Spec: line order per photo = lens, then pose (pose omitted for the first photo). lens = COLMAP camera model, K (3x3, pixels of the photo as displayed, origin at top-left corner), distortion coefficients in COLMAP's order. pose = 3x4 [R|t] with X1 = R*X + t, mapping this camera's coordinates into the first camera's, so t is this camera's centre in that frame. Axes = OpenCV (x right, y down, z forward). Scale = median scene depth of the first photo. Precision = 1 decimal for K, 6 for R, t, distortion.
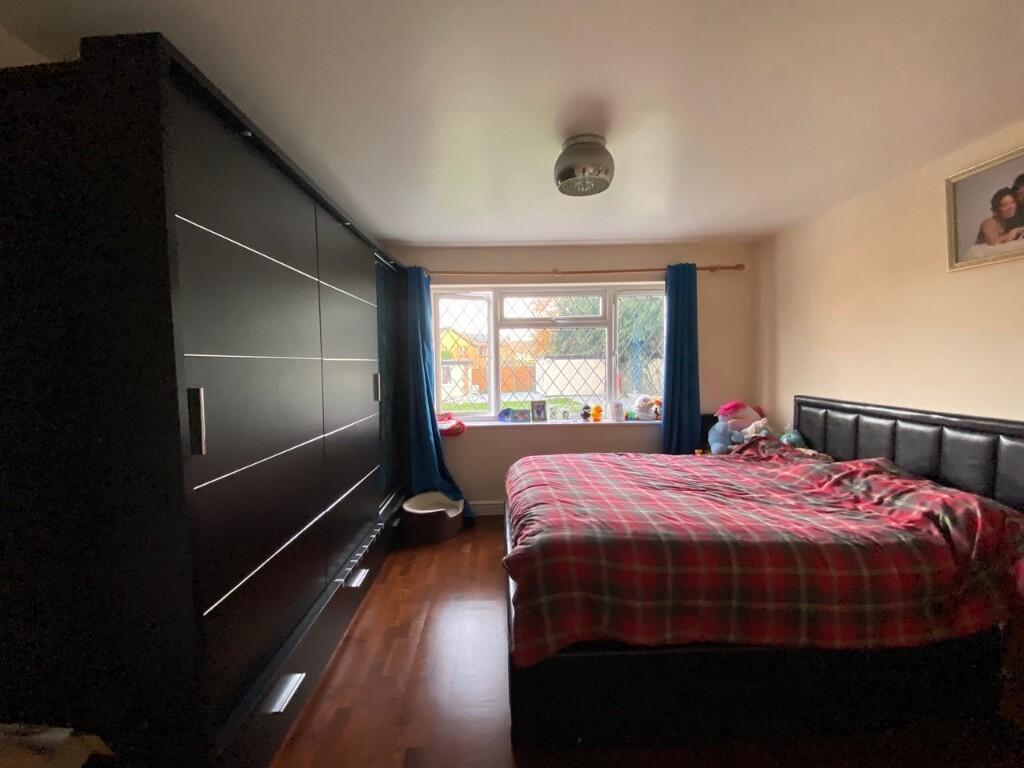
lens RADIAL K [[407.4, 0, 512.0], [0, 407.4, 384.0], [0, 0, 1]] dist [0.041963, -0.035269]
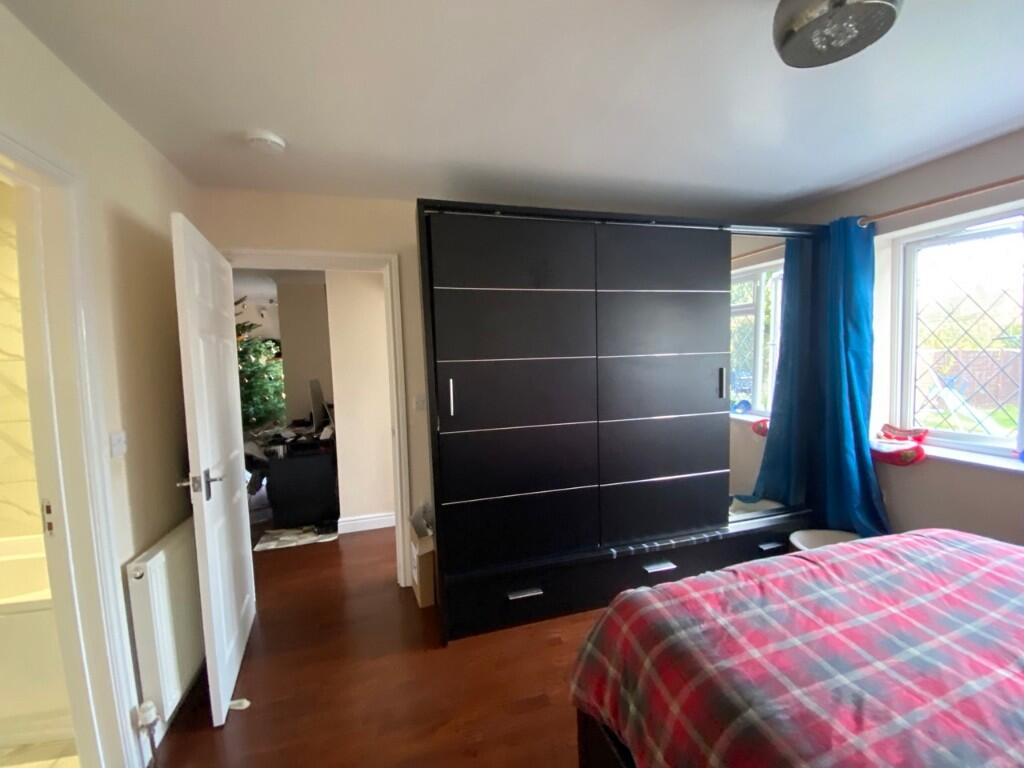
lens RADIAL K [[416.5, 0, 512.0], [0, 416.5, 384.0], [0, 0, 1]] dist [-0.000359, -0.014559]
pose [[0.238524, 0.070678, -0.968561, 0.489379], [-0.022850, 0.997480, 0.067162, -0.044427], [0.970868, 0.006112, 0.239538, 0.366612]]
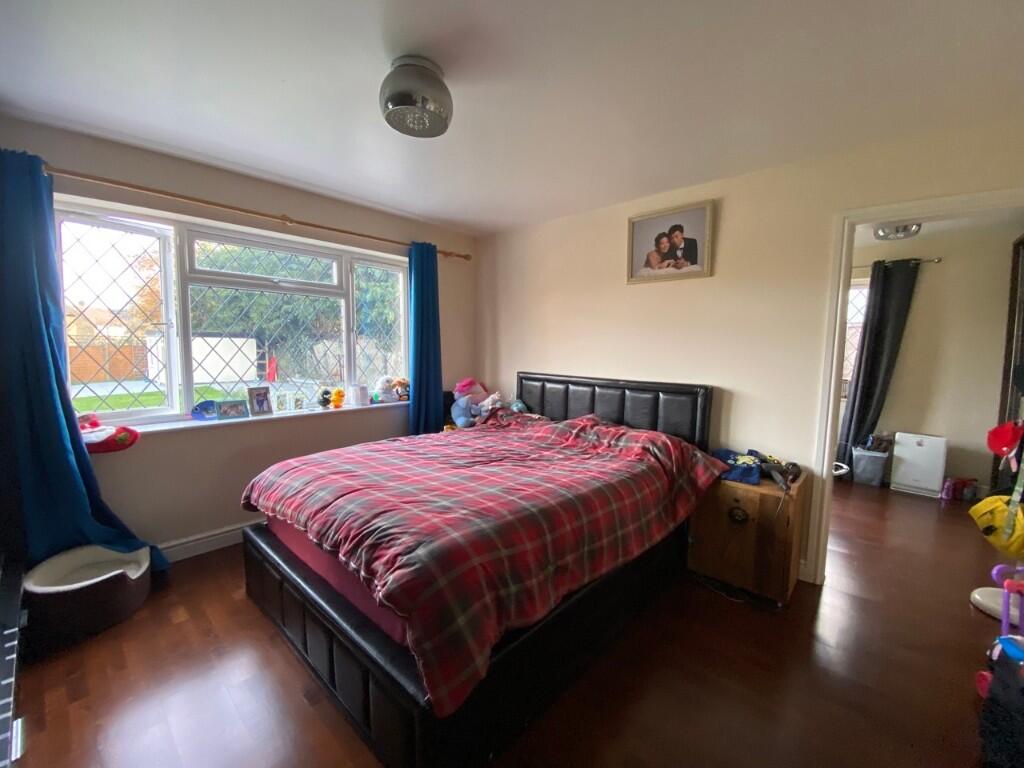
lens RADIAL K [[407.4, 0, 512.0], [0, 407.4, 384.0], [0, 0, 1]] dist [0.041963, -0.035269]
pose [[0.695744, -0.042433, 0.717035, -0.244661], [0.012966, 0.998833, 0.046528, 0.009067], [-0.718173, -0.023074, 0.695482, 0.213932]]
